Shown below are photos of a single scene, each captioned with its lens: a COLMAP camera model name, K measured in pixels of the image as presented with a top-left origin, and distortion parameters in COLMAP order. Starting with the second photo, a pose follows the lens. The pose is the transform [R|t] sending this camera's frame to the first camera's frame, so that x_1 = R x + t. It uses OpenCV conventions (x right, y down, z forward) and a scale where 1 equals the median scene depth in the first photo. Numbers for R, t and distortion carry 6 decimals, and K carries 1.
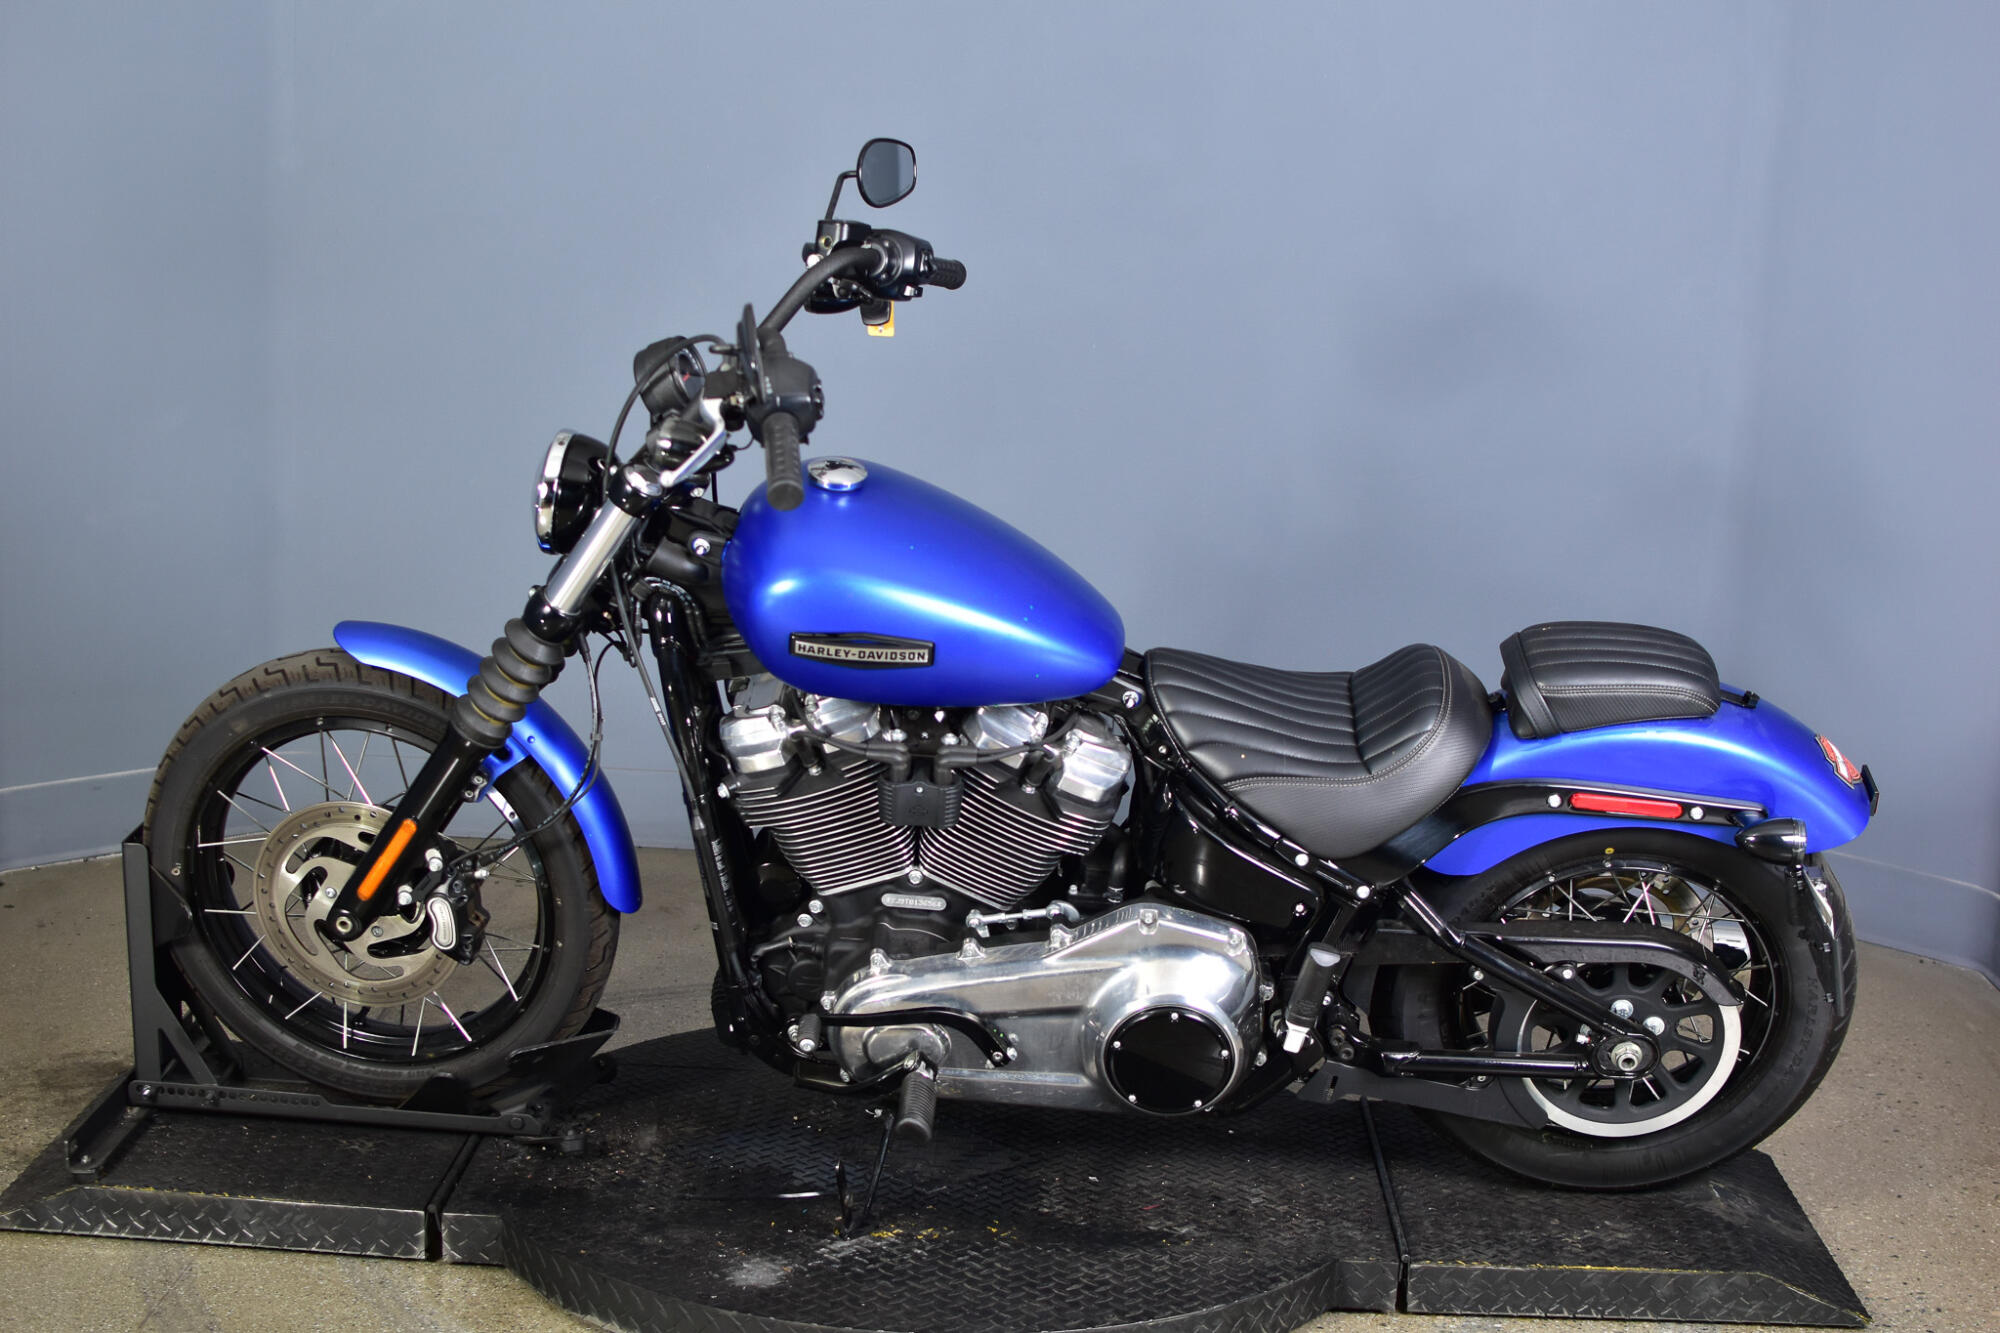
lens RADIAL K [[3078.7, 0, 1003.5], [0, 3078.7, 568.9], [0, 0, 1]] dist [-0.156791, -0.035014]
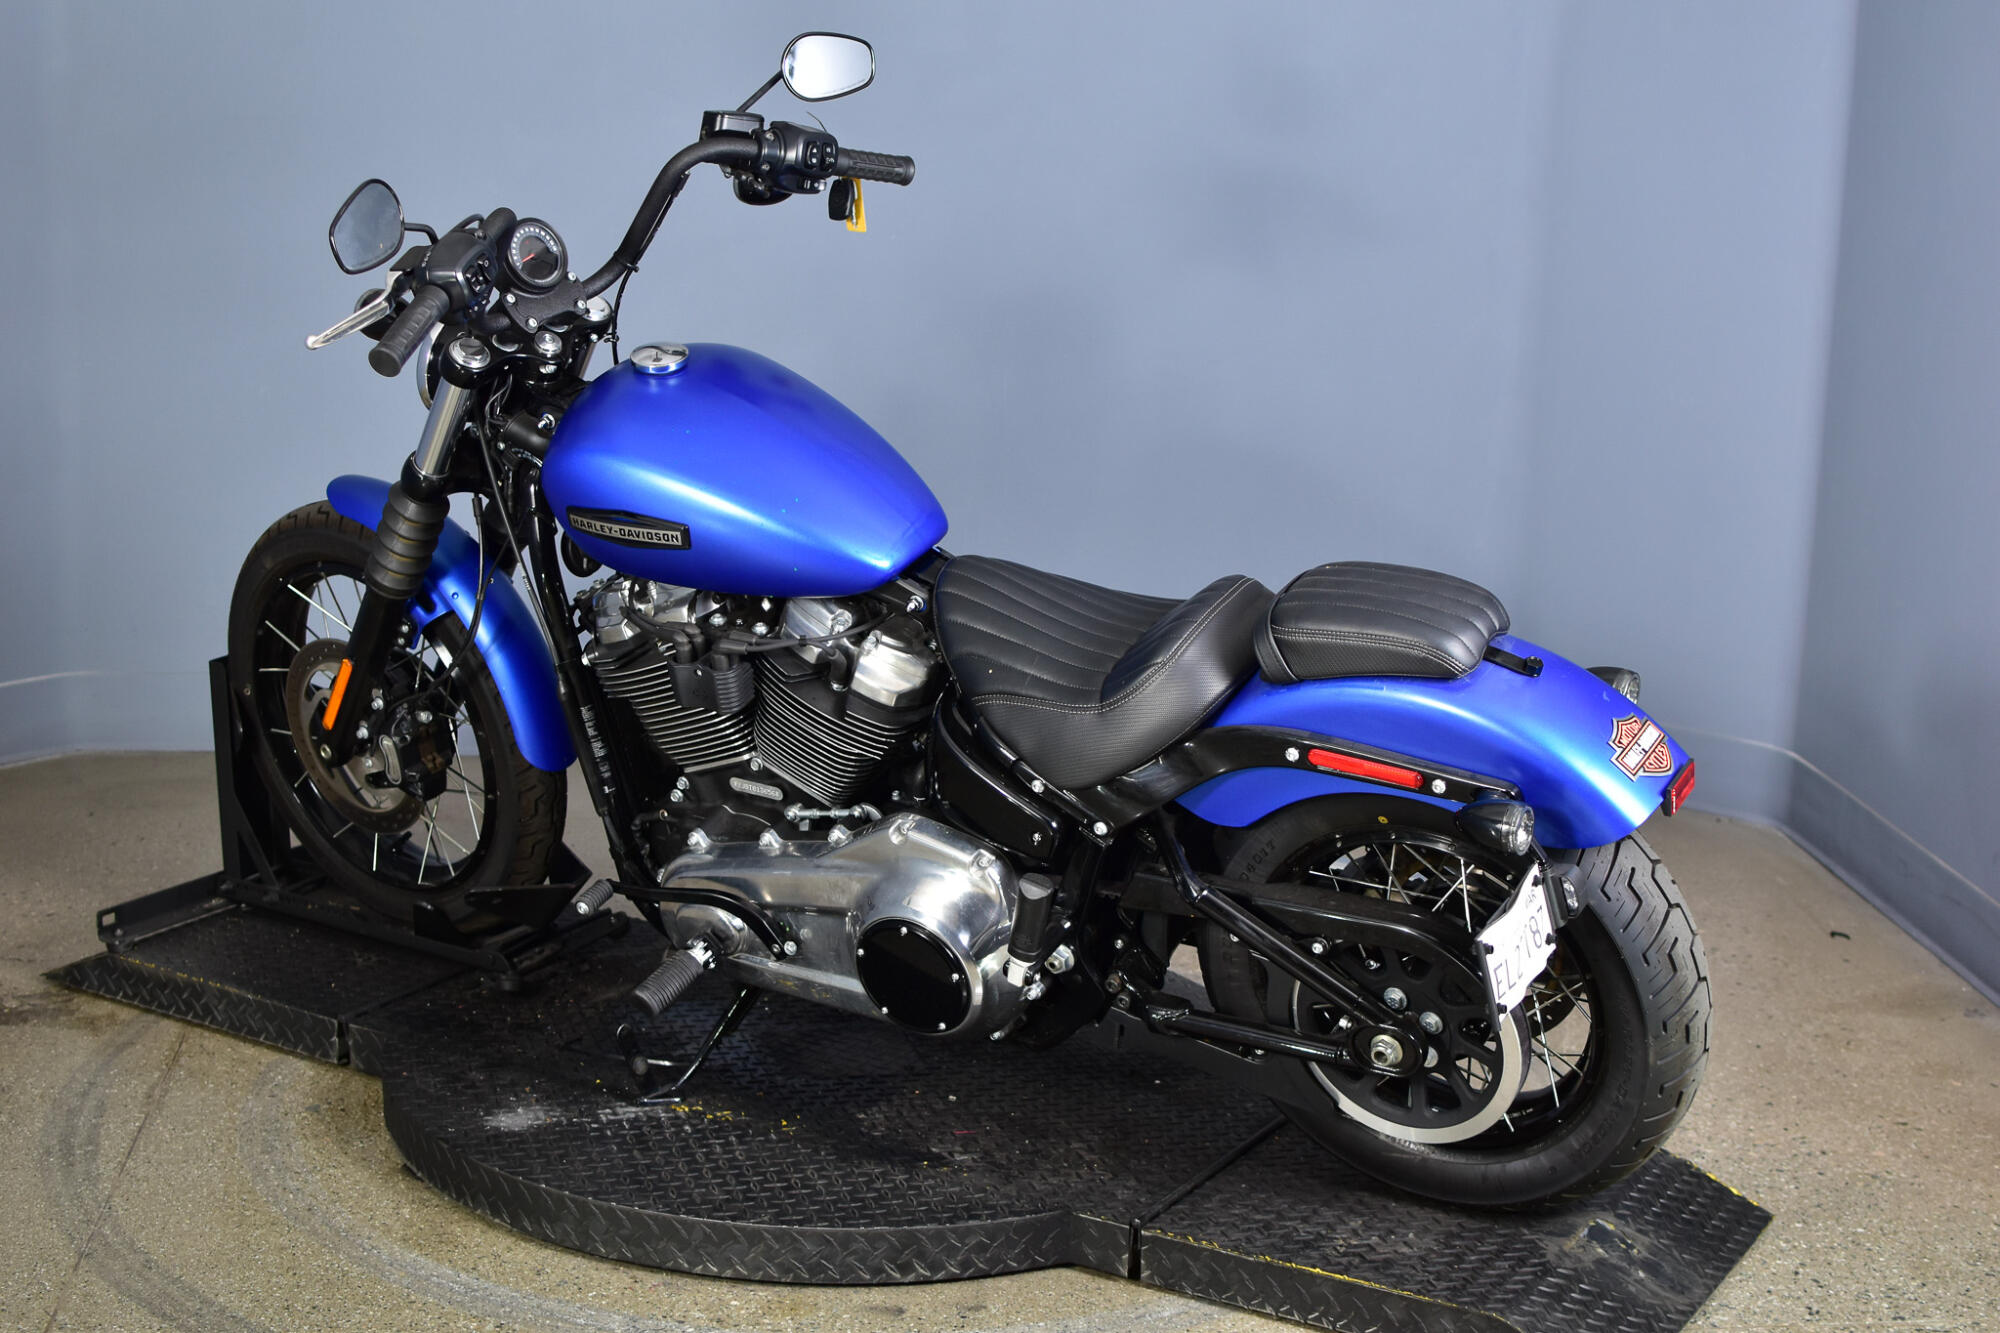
lens RADIAL K [[3064.3, 0, 1000.0], [0, 3064.3, 666.5], [0, 0, 1]] dist [-0.186111, 0.119690]
pose [[0.883351, 0.096546, -0.458662, 0.508466], [-0.075356, 0.995079, 0.064331, -0.002315], [0.462616, -0.022264, 0.886279, 0.150826]]
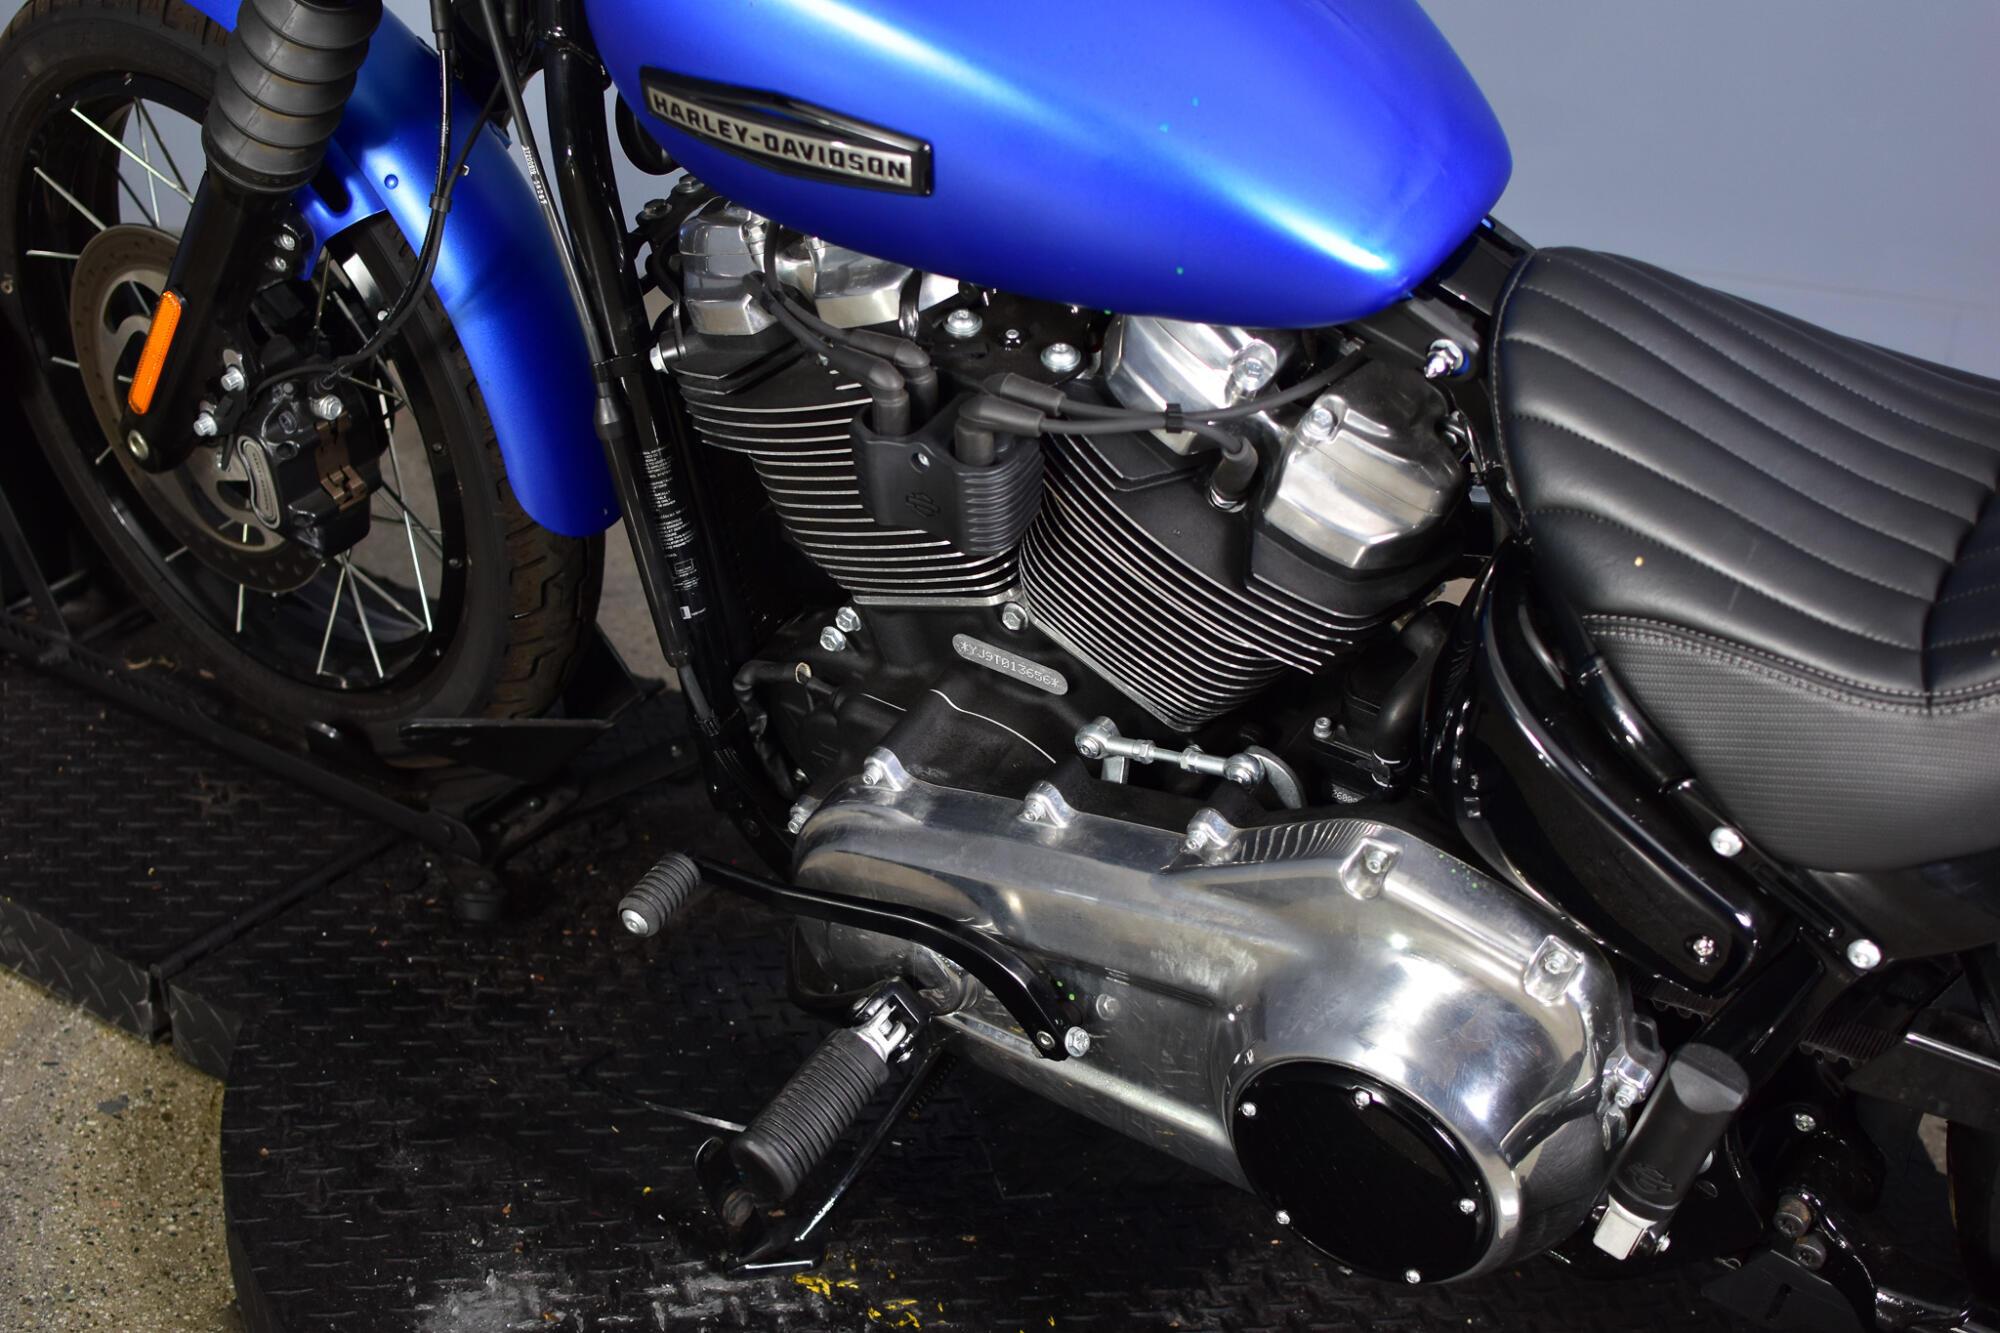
lens RADIAL K [[3064.3, 0, 1000.0], [0, 3064.3, 666.5], [0, 0, 1]] dist [-0.186111, 0.119690]
pose [[0.872856, 0.256415, -0.415180, 0.170624], [-0.141308, 0.947179, 0.287896, -0.028788], [0.467070, -0.192624, 0.862984, 0.600415]]
